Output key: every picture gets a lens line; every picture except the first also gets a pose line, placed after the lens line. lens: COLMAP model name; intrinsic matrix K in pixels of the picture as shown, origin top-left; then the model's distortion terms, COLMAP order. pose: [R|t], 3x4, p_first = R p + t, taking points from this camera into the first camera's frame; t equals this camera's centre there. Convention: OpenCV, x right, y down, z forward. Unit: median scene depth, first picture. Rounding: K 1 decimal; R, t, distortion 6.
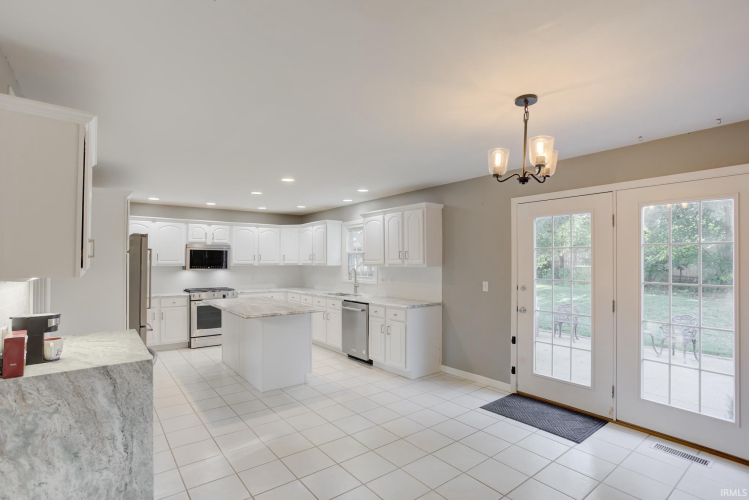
lens RADIAL K [[362.2, 0, 364.6], [0, 362.2, 258.9], [0, 0, 1]] dist [-0.053835, 0.026279]
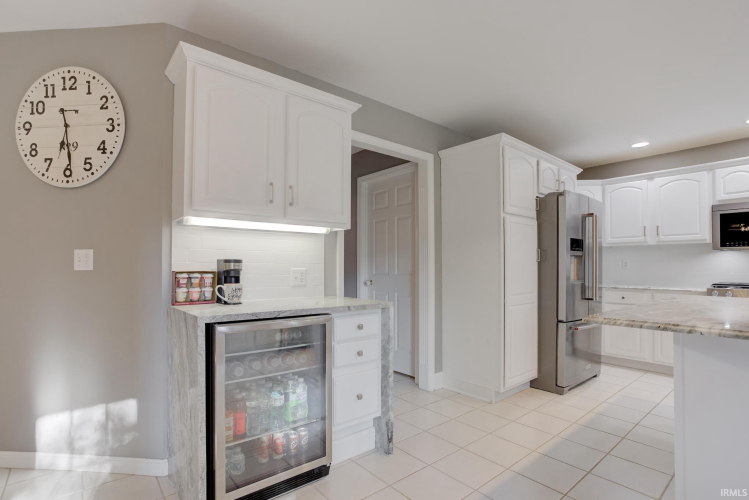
lens RADIAL K [[362.2, 0, 364.6], [0, 362.2, 258.9], [0, 0, 1]] dist [-0.053835, 0.026279]
pose [[0.038436, -0.015642, -0.999139, 0.058273], [0.007256, 0.999855, -0.015374, 0.053193], [0.999235, -0.006659, 0.038544, 0.415539]]
